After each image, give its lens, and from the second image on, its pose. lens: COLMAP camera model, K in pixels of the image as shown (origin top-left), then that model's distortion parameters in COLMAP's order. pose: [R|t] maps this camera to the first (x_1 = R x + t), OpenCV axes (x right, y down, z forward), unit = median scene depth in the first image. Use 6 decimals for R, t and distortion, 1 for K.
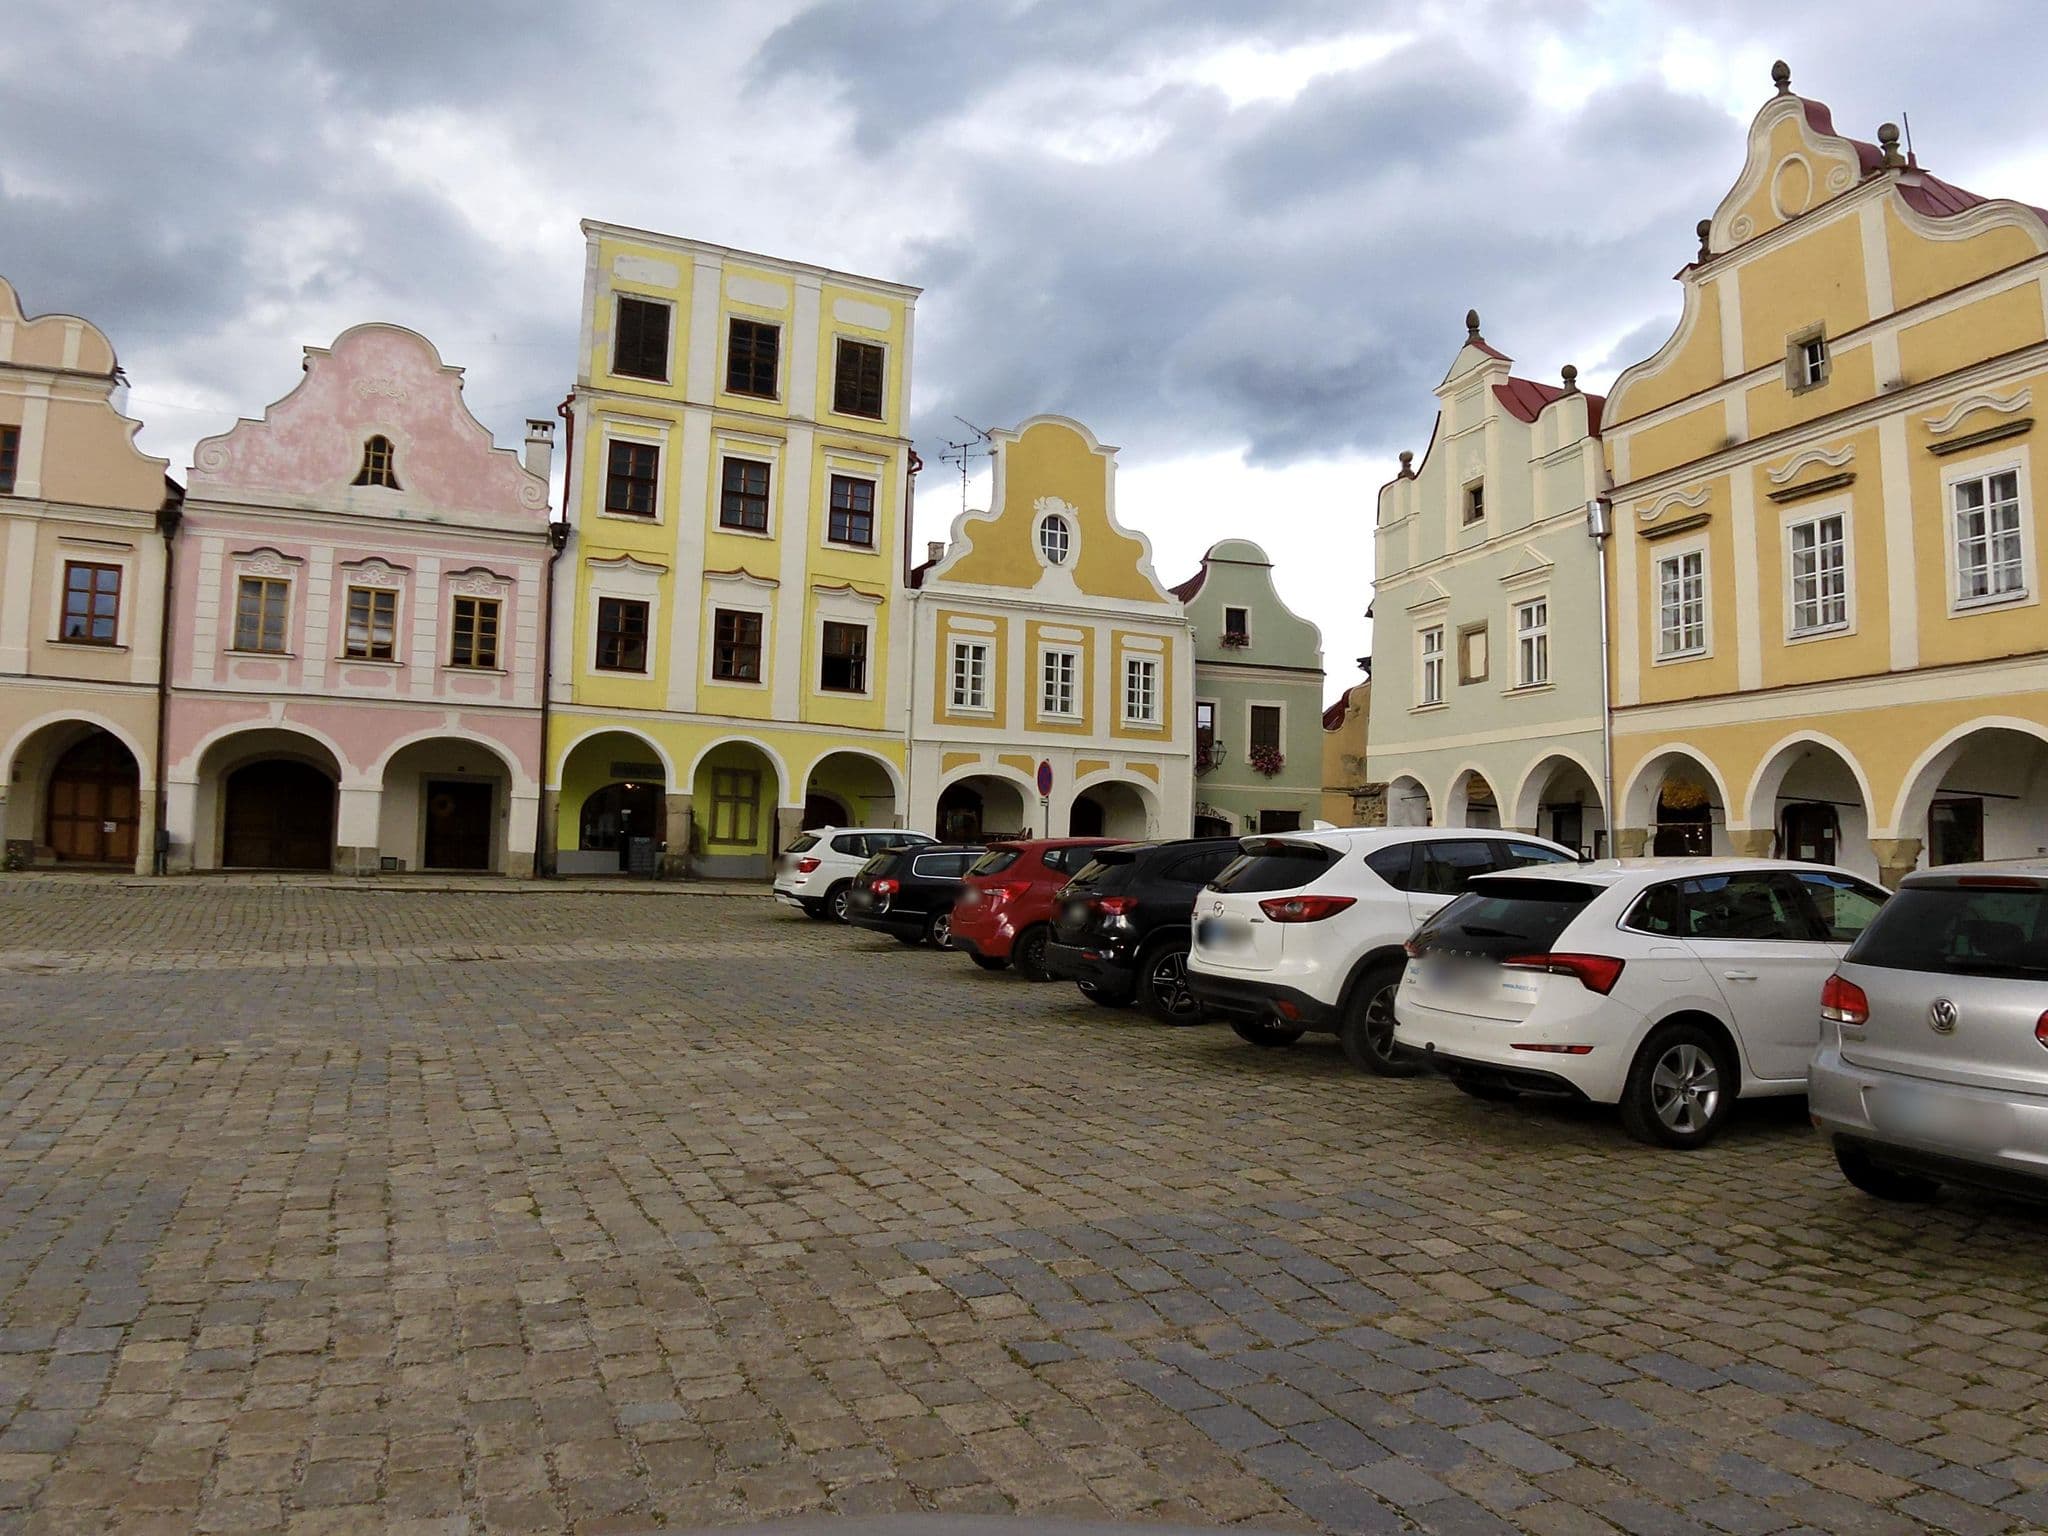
lens RADIAL K [[1401.4, 0, 1024.0], [0, 1401.4, 768.0], [0, 0, 1]] dist [-0.131420, 0.000234]
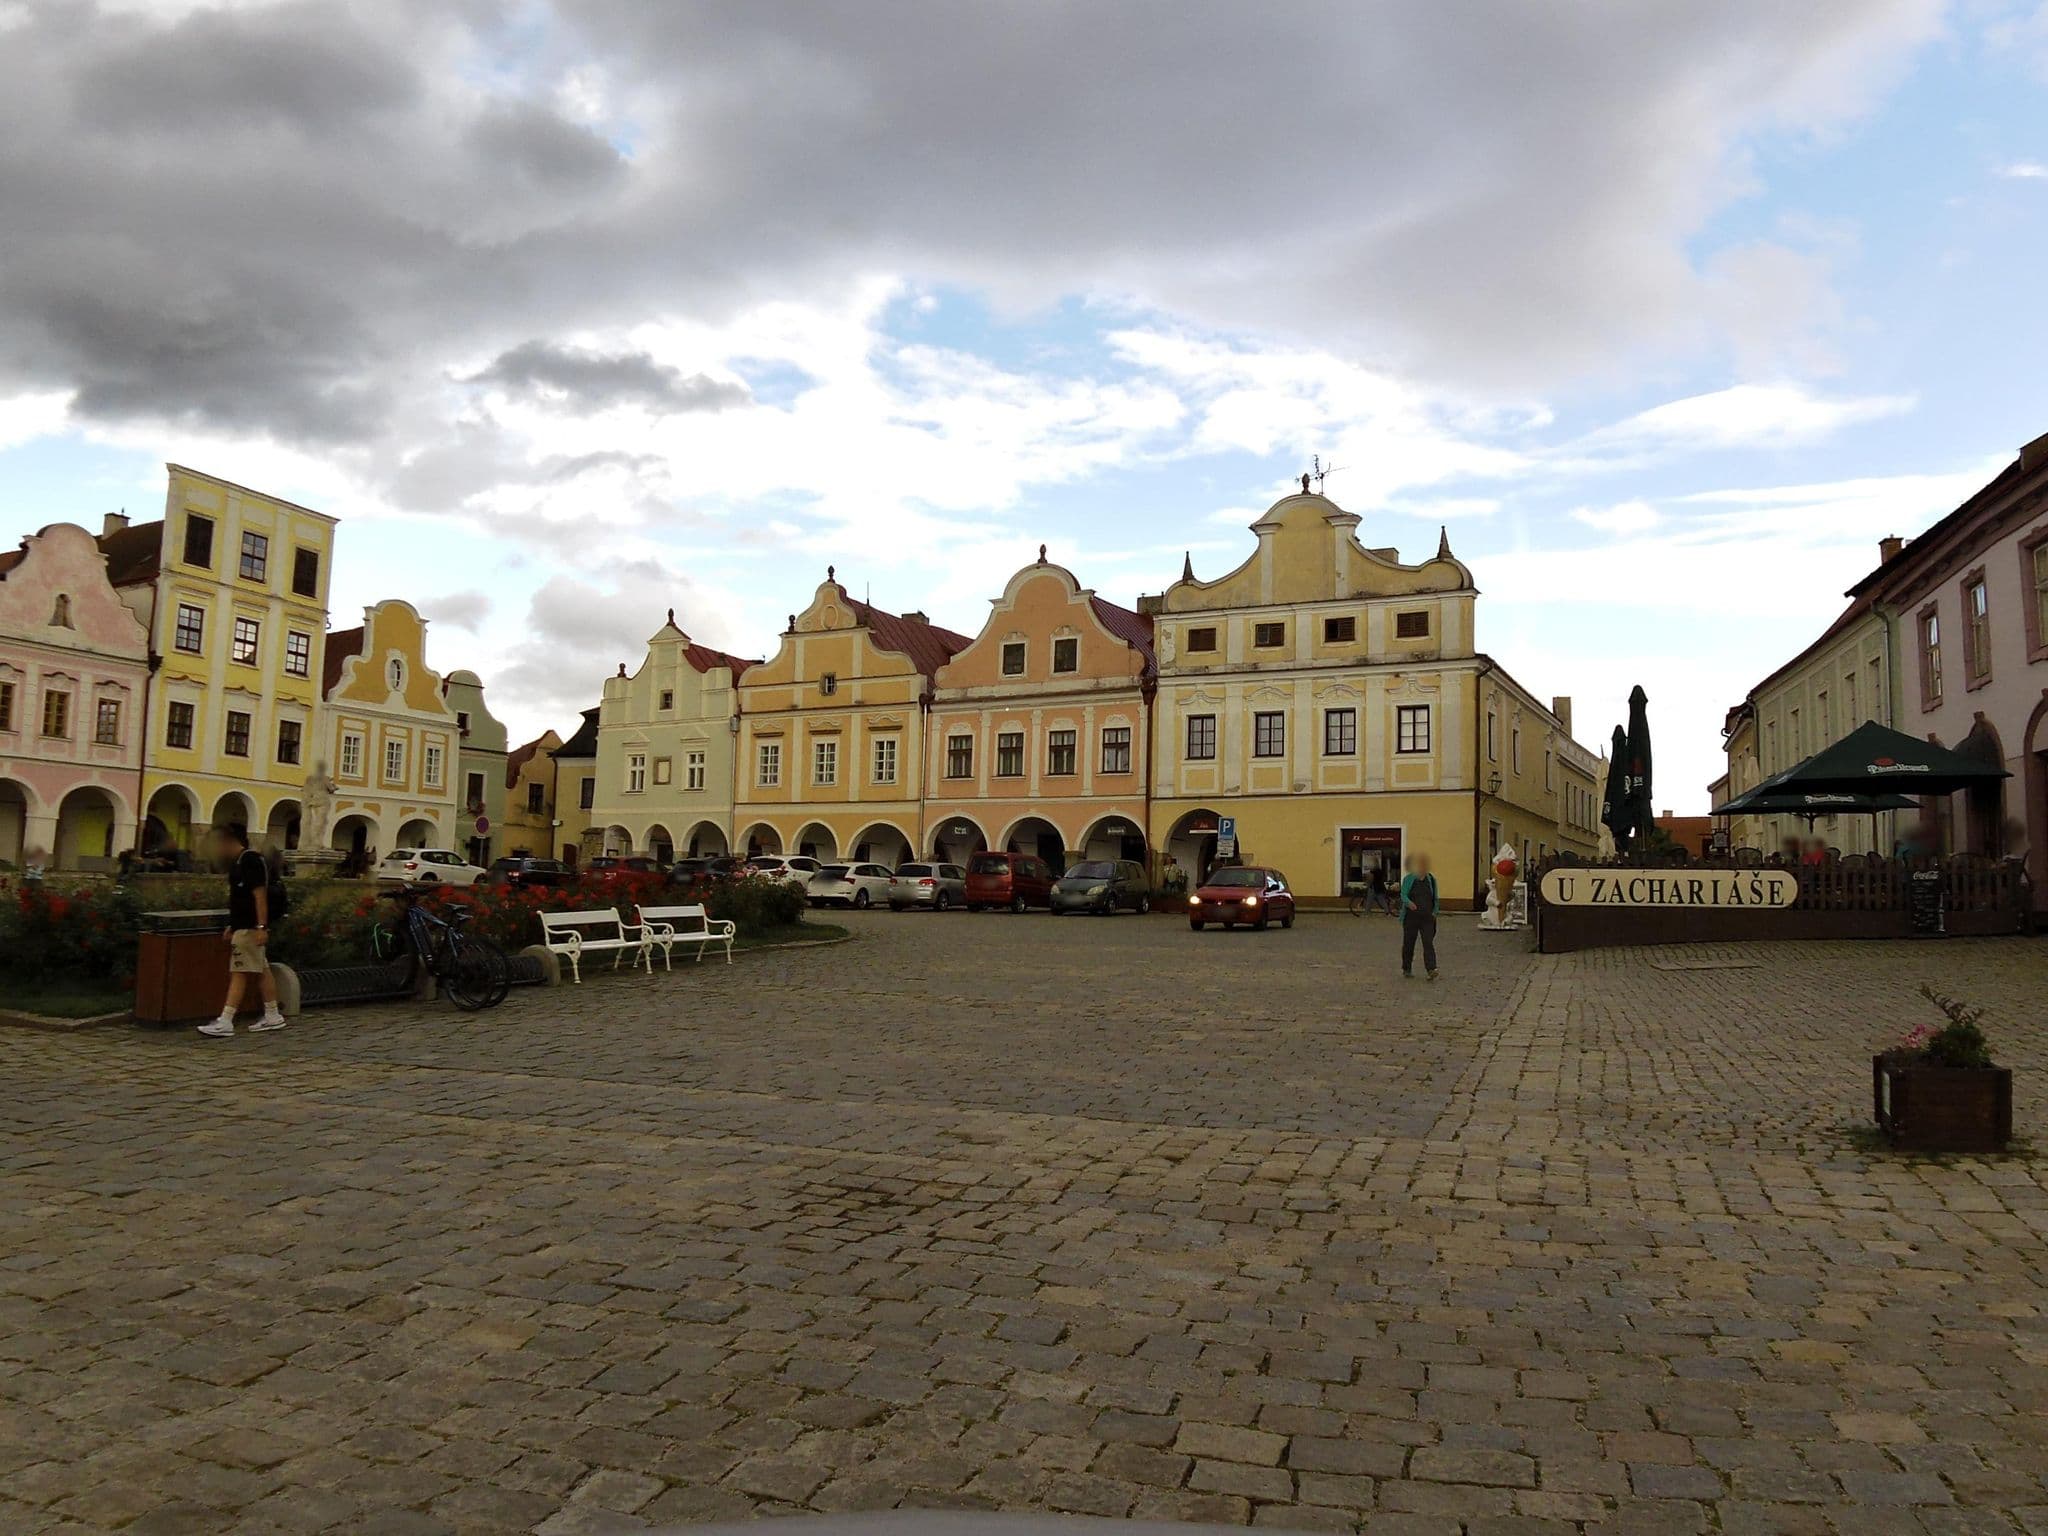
lens RADIAL K [[1377.8, 0, 1020.5], [0, 1377.8, 730.7], [0, 0, 1]] dist [-0.006192, -0.002863]
pose [[0.710104, 0.075549, 0.700032, -0.807222], [-0.045016, 0.997064, -0.061942, -0.037677], [-0.702657, 0.012473, 0.711420, -0.950801]]
